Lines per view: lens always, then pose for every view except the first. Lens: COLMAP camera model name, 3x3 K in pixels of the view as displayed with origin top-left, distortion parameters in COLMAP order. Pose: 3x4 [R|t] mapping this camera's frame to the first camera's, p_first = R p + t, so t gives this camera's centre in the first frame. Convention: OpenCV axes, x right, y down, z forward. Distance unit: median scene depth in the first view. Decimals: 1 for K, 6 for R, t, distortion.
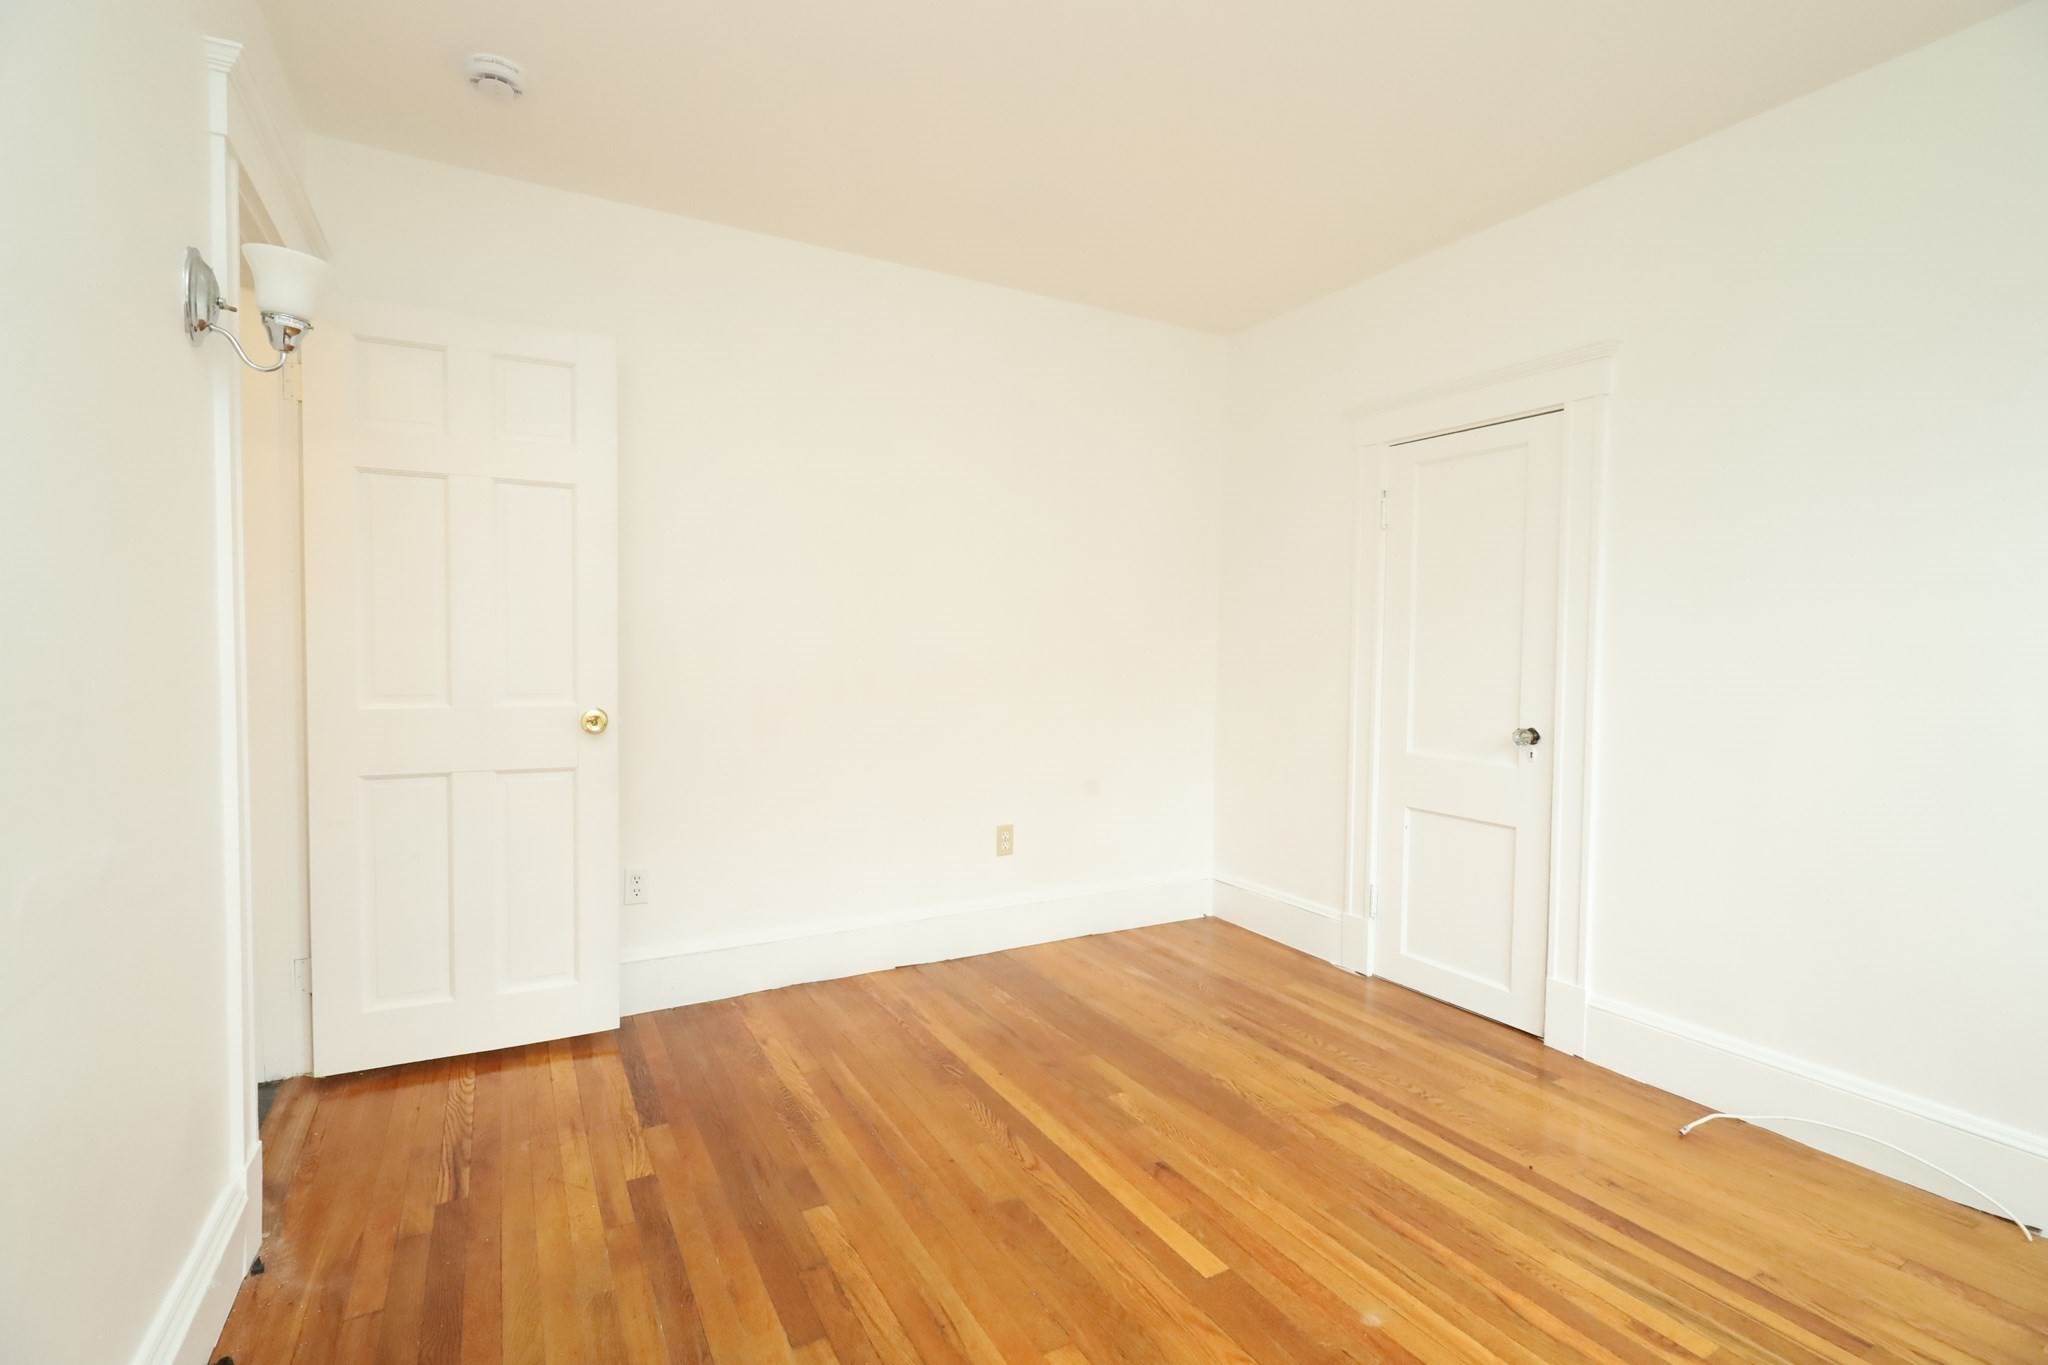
lens RADIAL K [[936.7, 0, 1022.6], [0, 936.7, 681.6], [0, 0, 1]] dist [-0.001263, 0.000352]
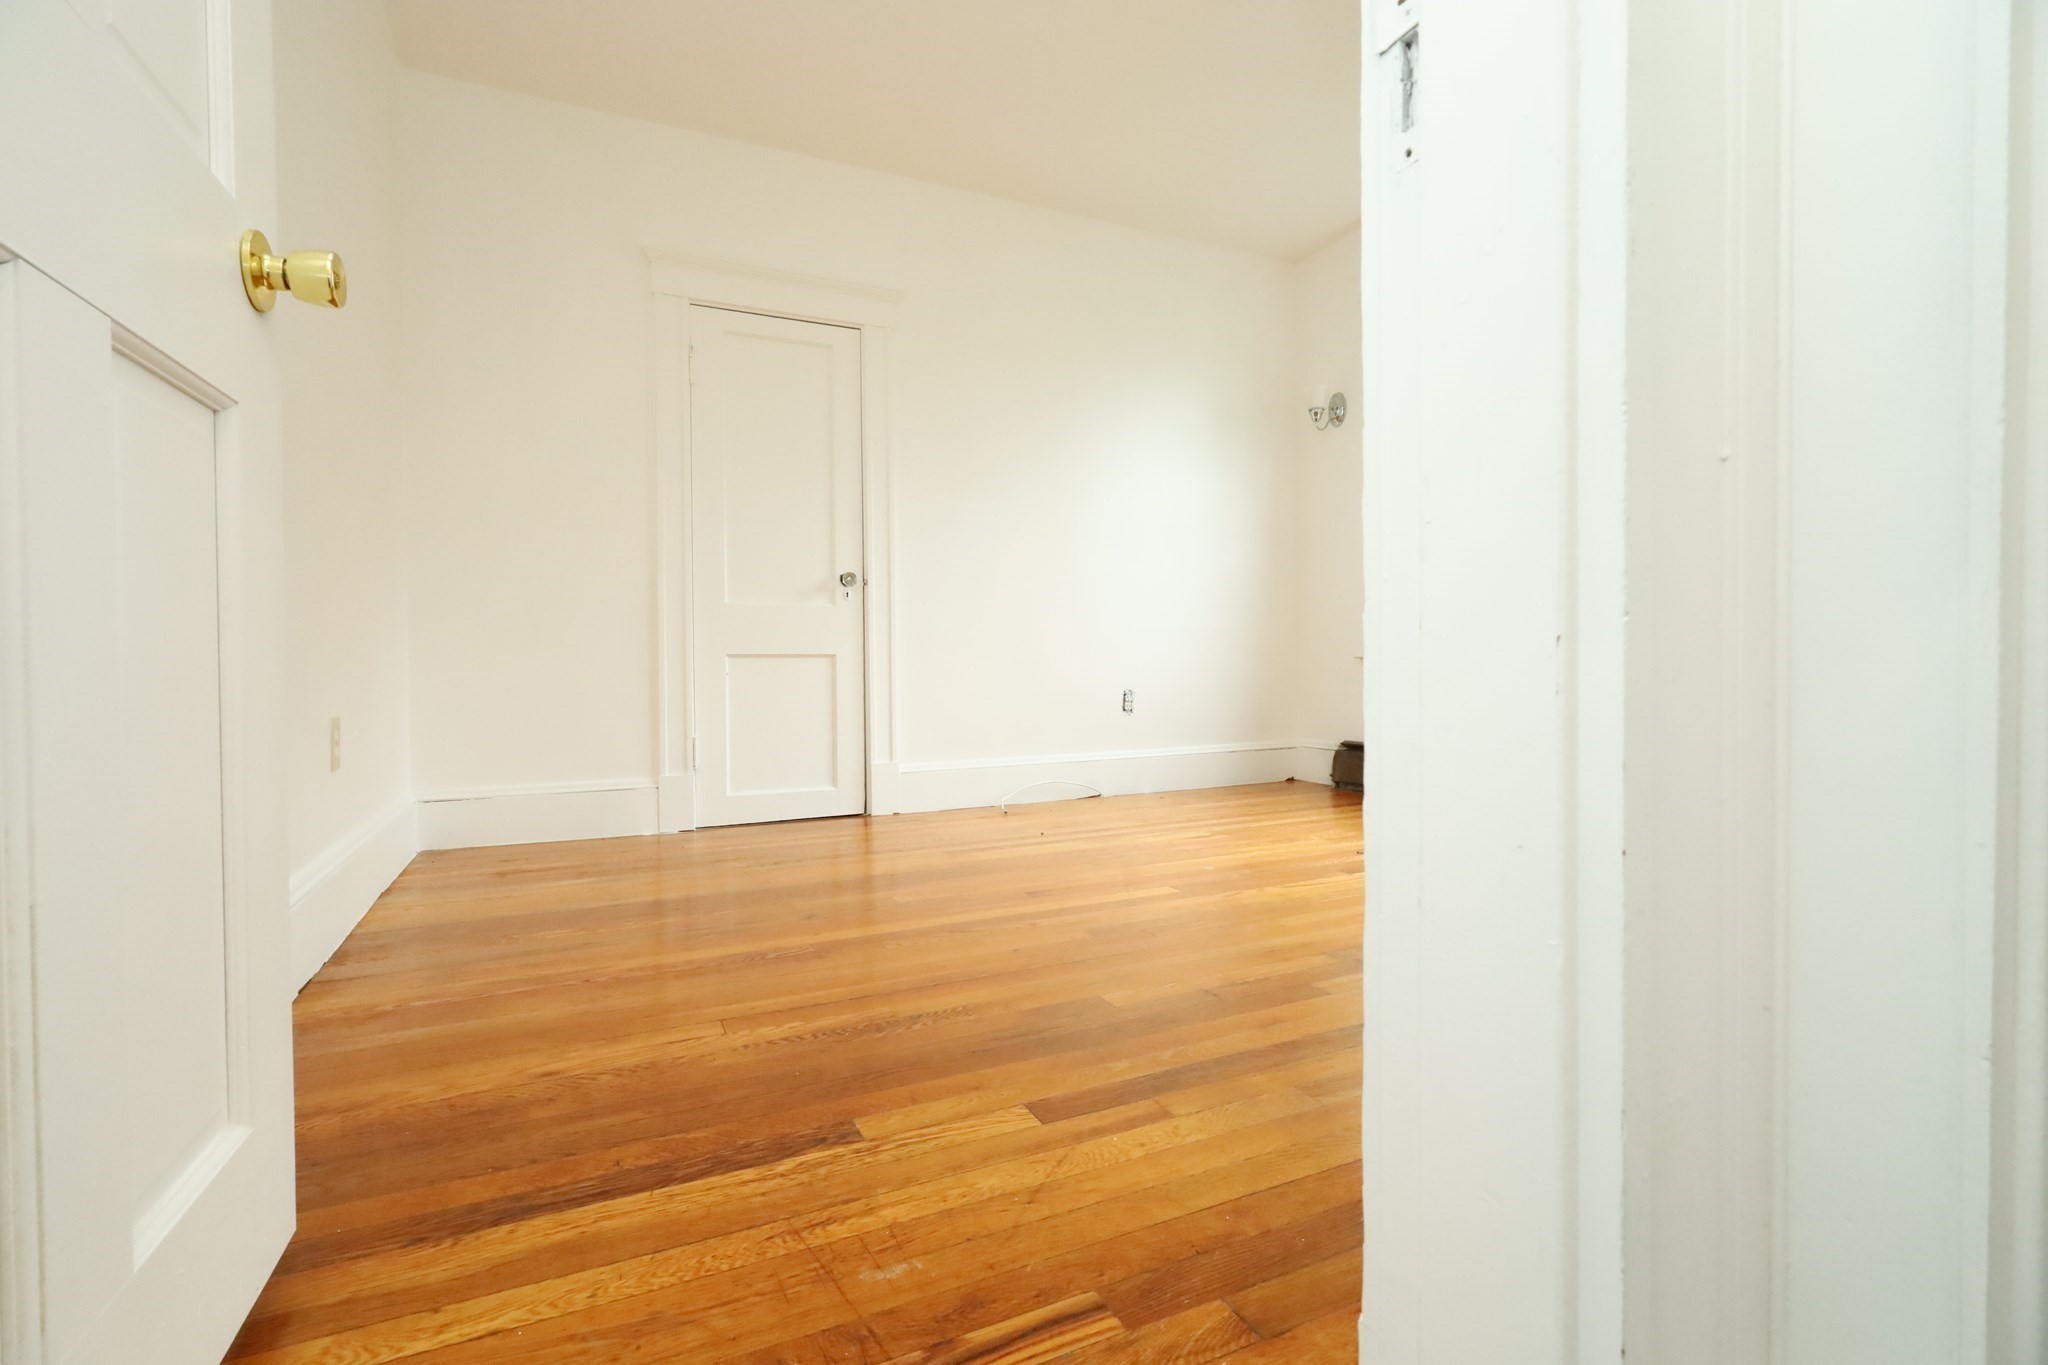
lens RADIAL K [[936.5, 0, 1021.5], [0, 936.5, 680.2], [0, 0, 1]] dist [-0.001631, 0.000370]
pose [[0.067365, -0.030581, 0.997260, -0.791899], [0.047506, 0.998495, 0.027410, 0.190692], [-0.996597, 0.045530, 0.068717, 0.761855]]
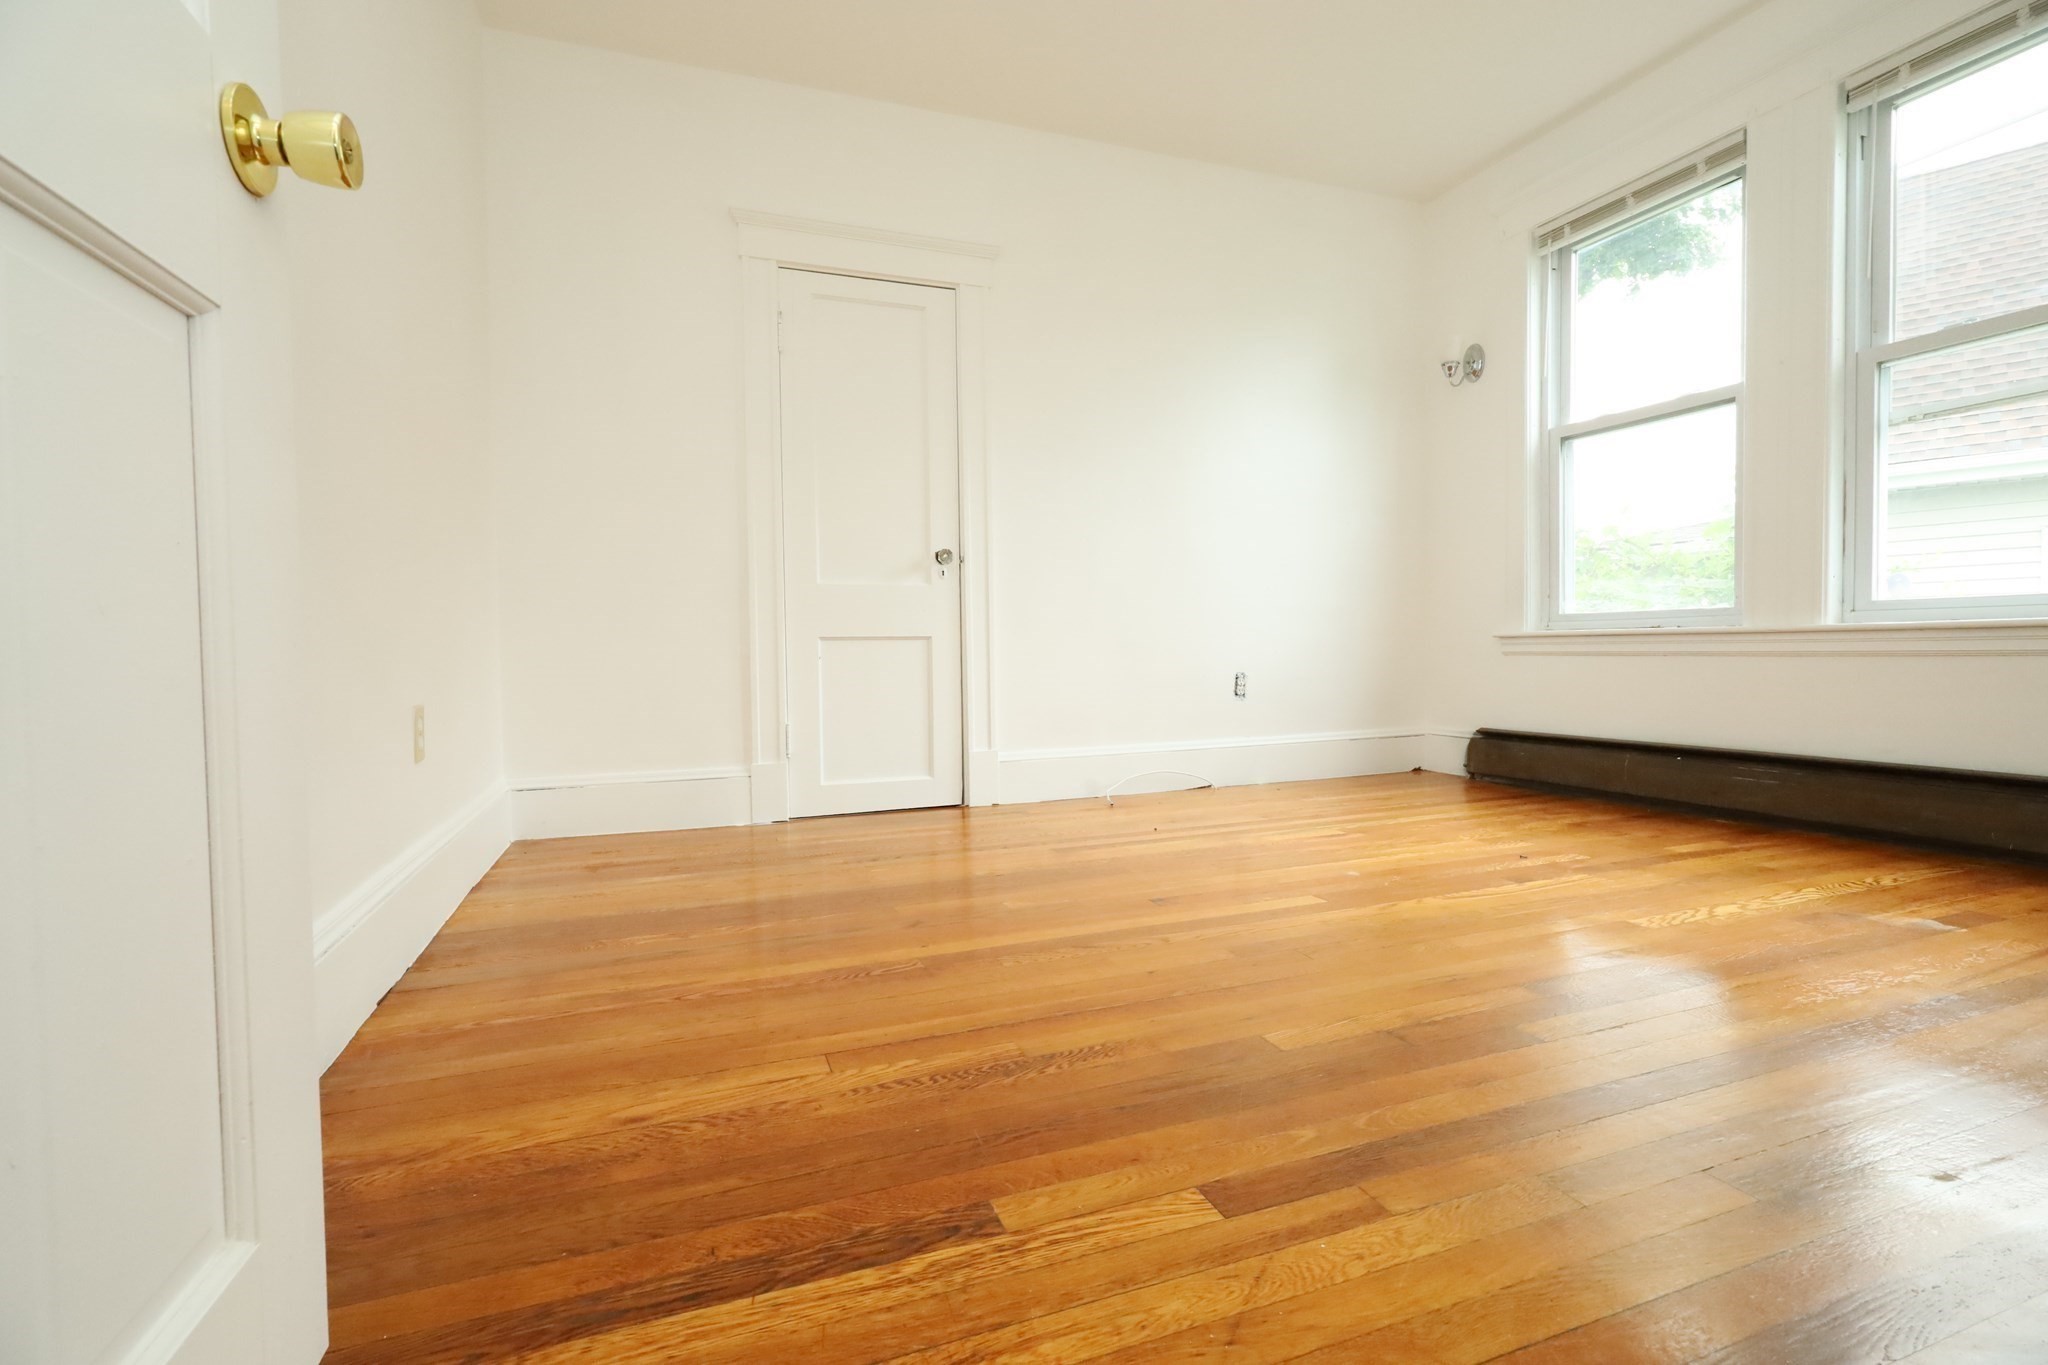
lens RADIAL K [[936.0, 0, 1021.5], [0, 936.0, 681.2], [0, 0, 1]] dist [-0.001079, 0.000182]
pose [[0.152145, -0.050568, 0.987064, -0.703947], [0.053583, 0.997644, 0.042850, 0.190320], [-0.986905, 0.046371, 0.154496, 0.805779]]
